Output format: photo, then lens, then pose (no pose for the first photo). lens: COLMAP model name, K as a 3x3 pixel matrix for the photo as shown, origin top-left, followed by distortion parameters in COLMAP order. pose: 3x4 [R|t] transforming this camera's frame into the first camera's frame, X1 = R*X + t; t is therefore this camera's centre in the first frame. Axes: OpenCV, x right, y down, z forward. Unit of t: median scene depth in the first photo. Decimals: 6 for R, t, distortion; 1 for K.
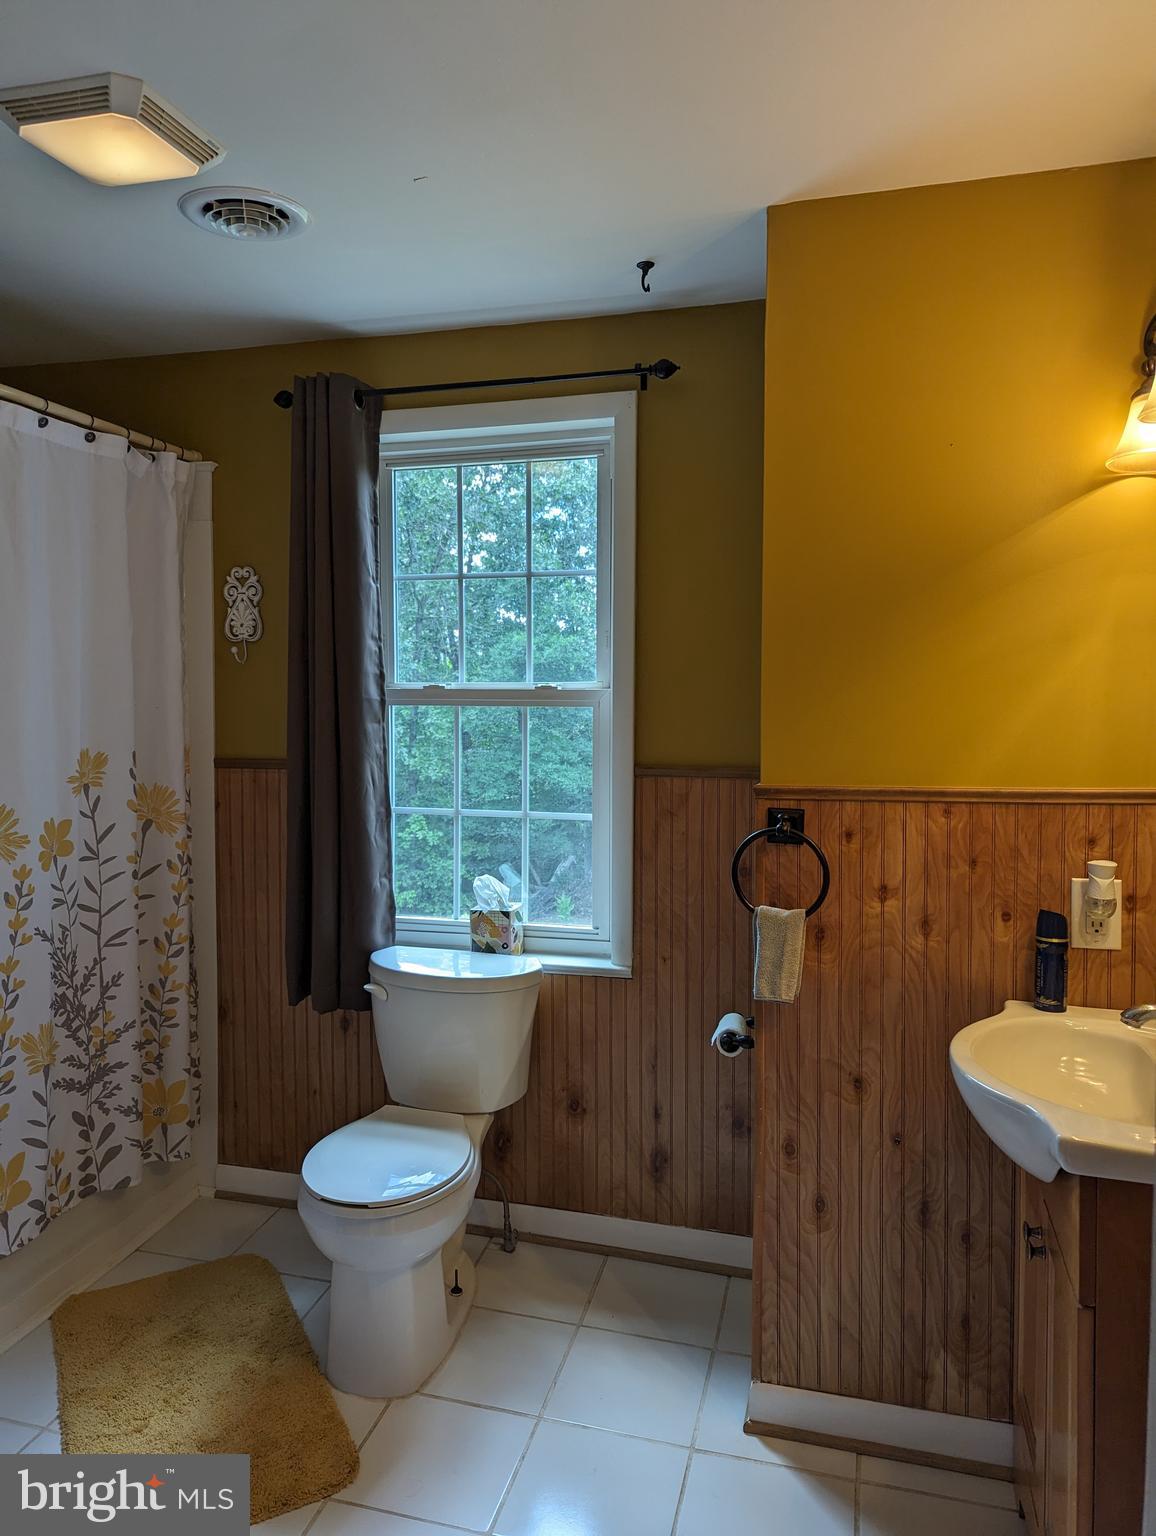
lens RADIAL K [[1083.5, 0, 574.0], [0, 1083.5, 756.3], [0, 0, 1]] dist [0.053028, -0.049440]
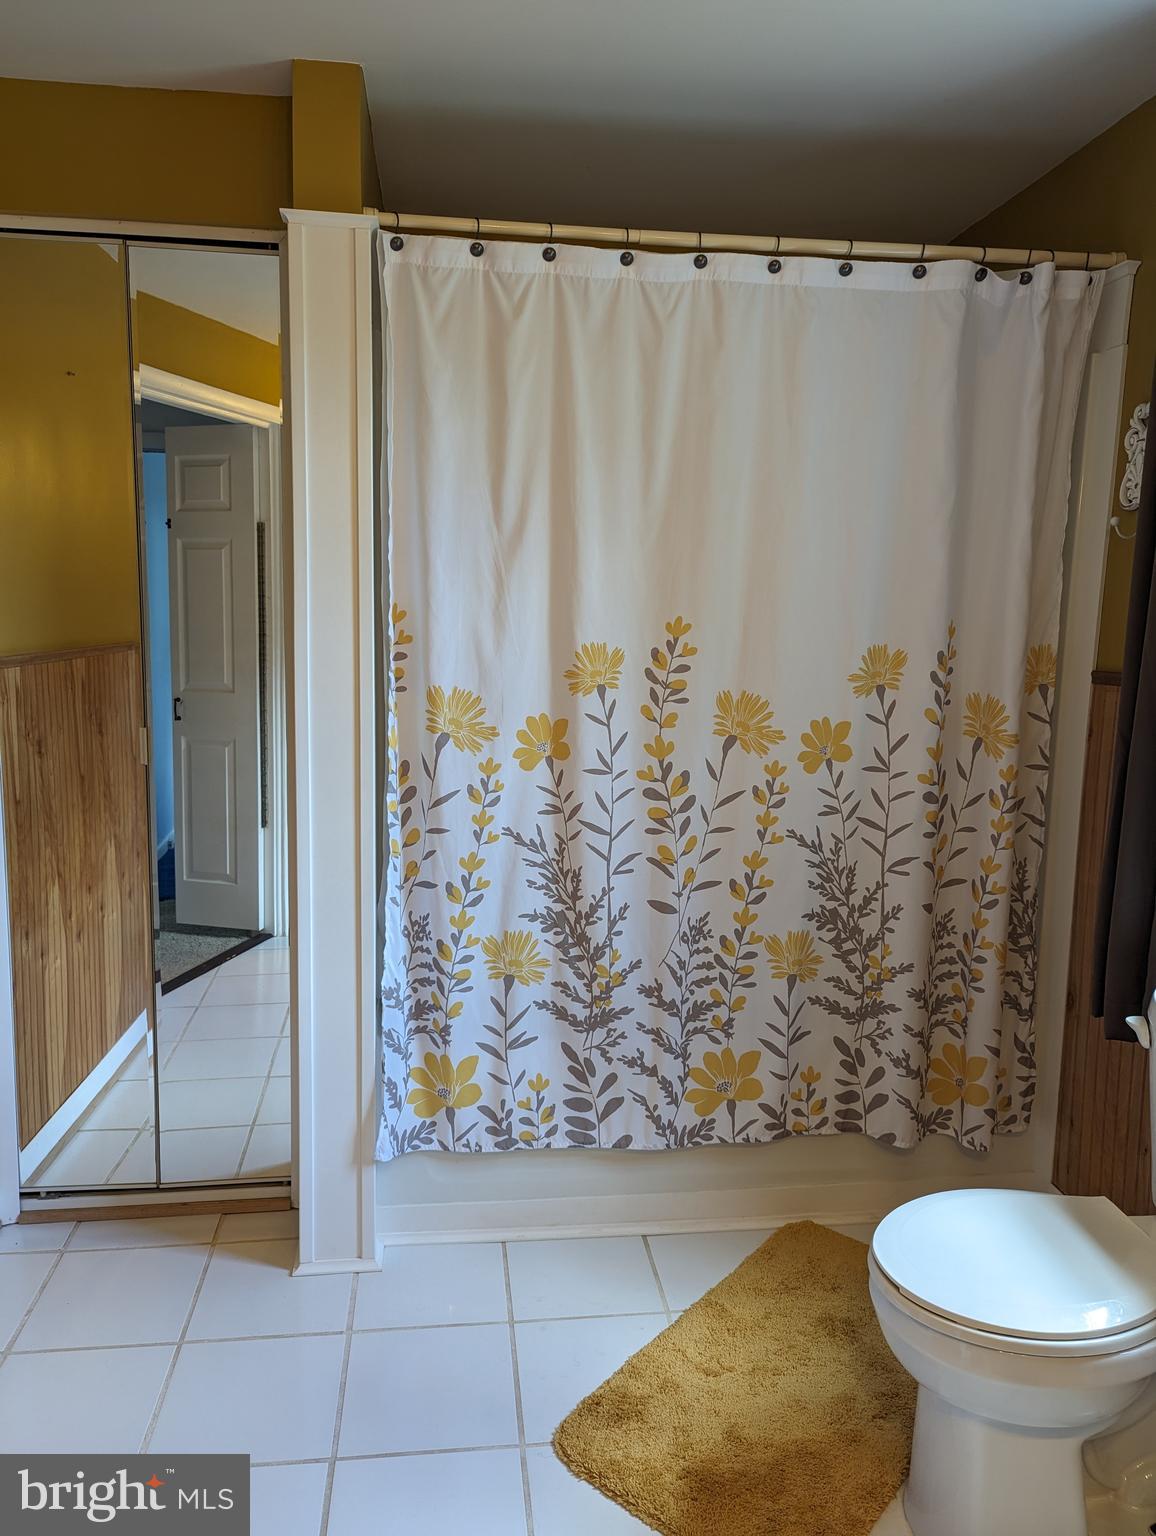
lens RADIAL K [[1083.5, 0, 576.7], [0, 1083.5, 773.7], [0, 0, 1]] dist [0.053028, -0.049440]
pose [[0.380826, 0.131308, -0.915276, 0.274431], [-0.069649, 0.991127, 0.113210, 0.013672], [0.922020, 0.020634, 0.386592, 0.432155]]
